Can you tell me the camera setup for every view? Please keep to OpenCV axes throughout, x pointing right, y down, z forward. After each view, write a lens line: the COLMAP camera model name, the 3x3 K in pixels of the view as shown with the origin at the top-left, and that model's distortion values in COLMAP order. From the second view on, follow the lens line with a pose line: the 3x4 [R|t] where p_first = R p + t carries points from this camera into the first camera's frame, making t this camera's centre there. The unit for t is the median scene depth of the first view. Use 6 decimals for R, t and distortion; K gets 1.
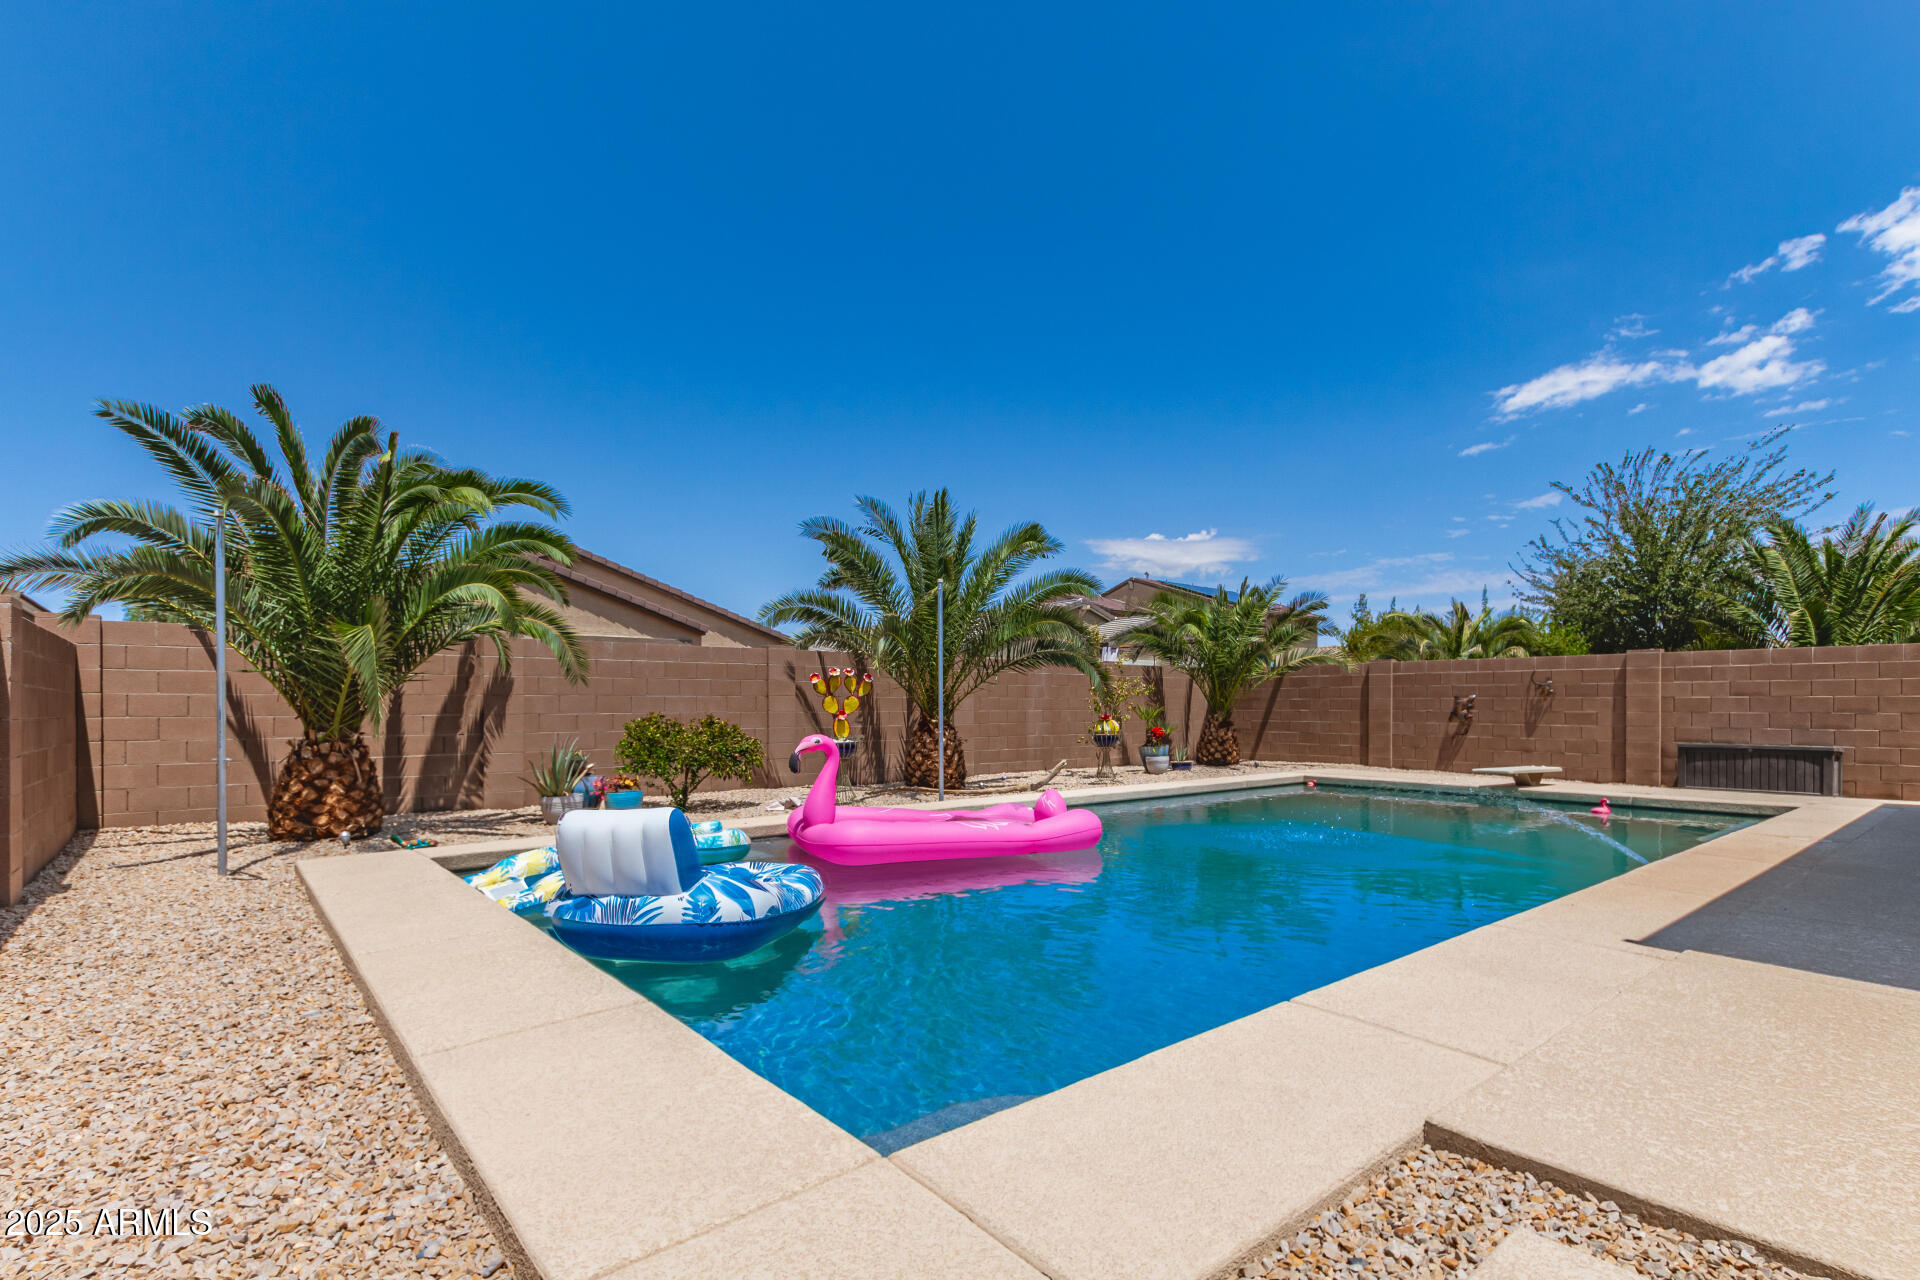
lens RADIAL K [[908.8, 0, 931.5], [0, 908.8, 712.2], [0, 0, 1]] dist [0.012774, -0.002592]
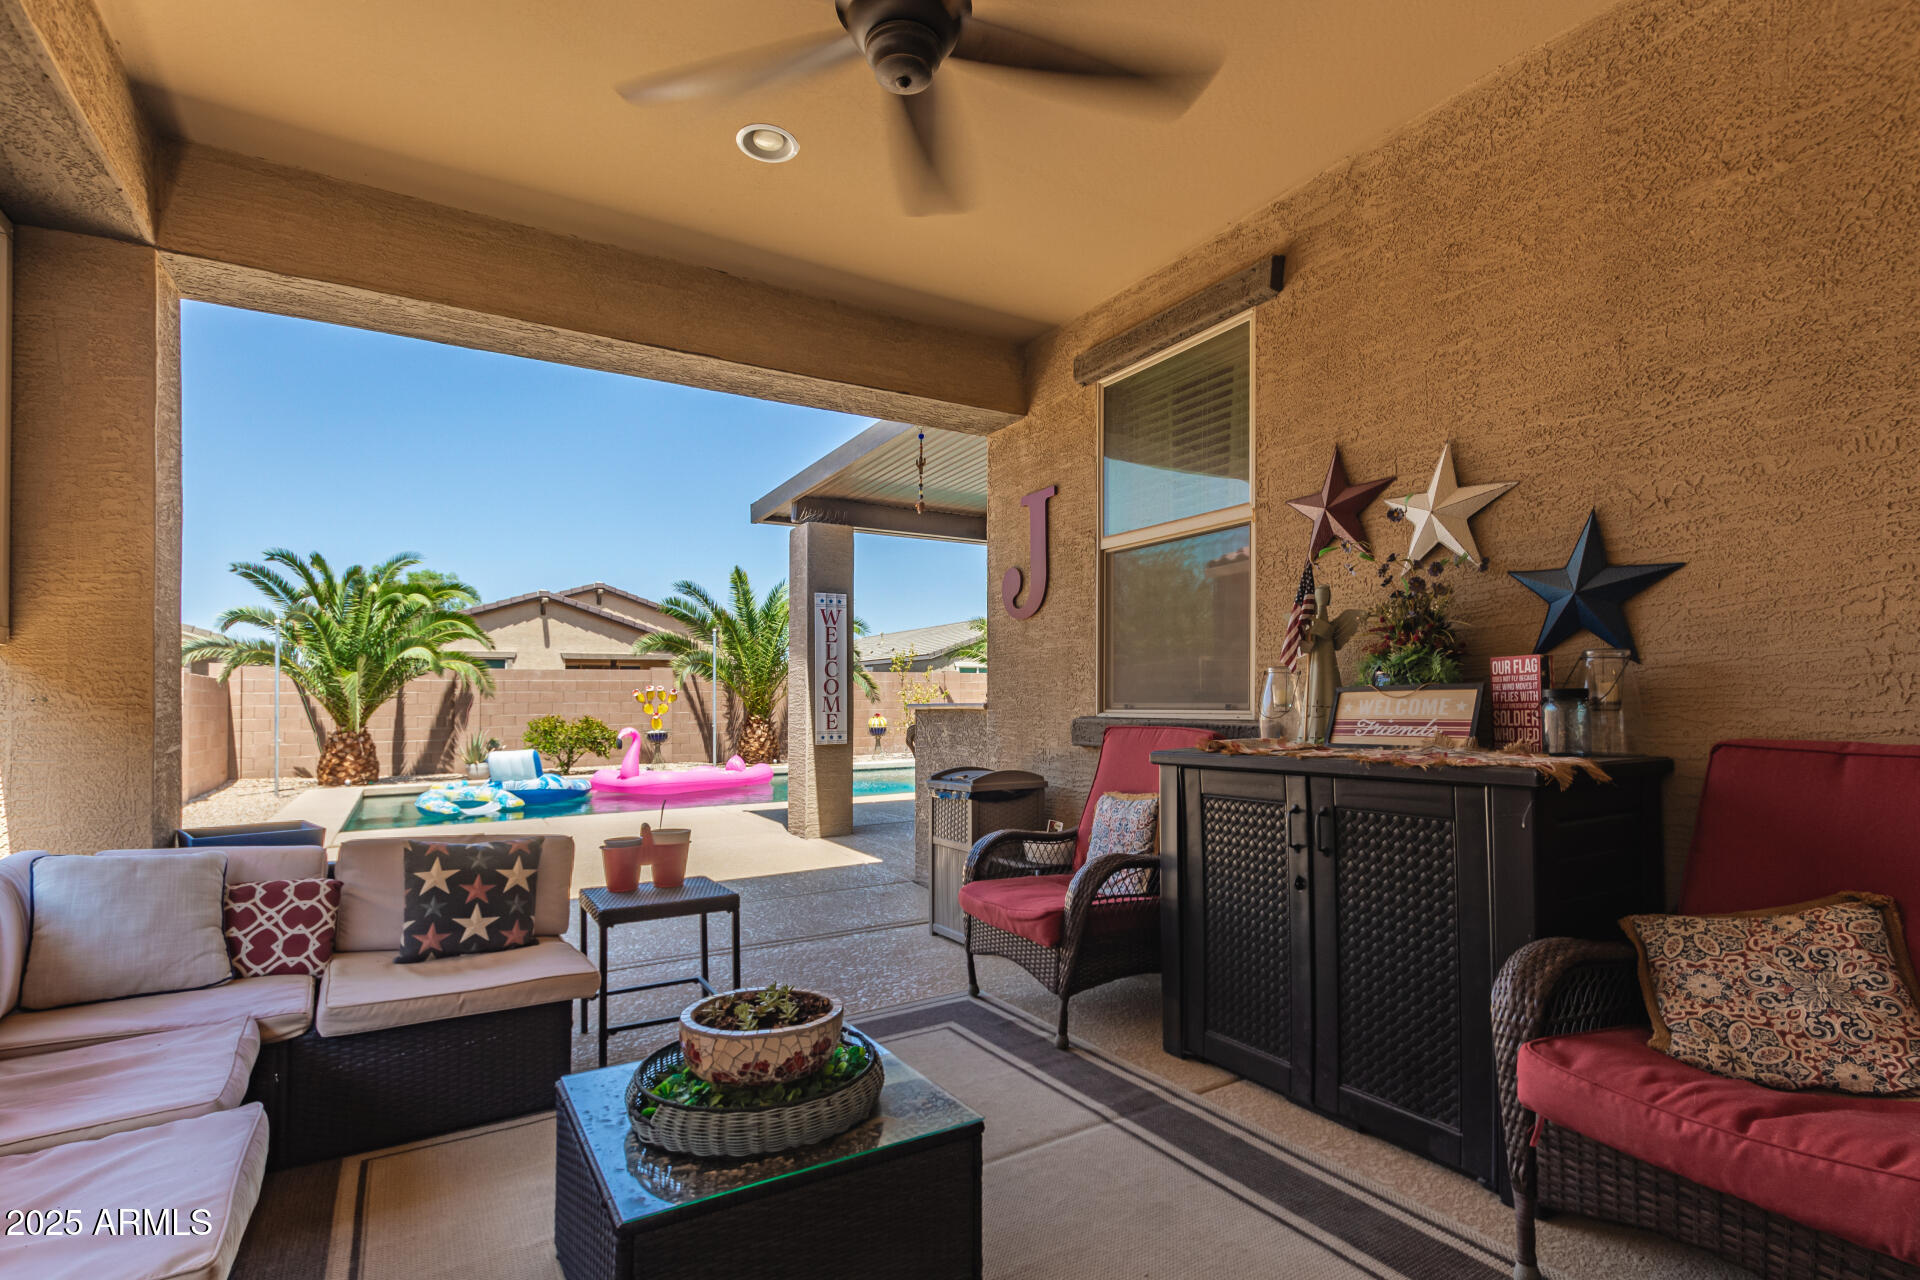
lens RADIAL K [[908.8, 0, 984.3], [0, 908.8, 683.6], [0, 0, 1]] dist [0.012774, -0.002592]
pose [[0.992158, -0.006960, -0.124800, 0.663389], [0.004216, 0.999744, -0.022236, -0.015513], [0.124923, 0.021535, 0.991933, -0.527087]]
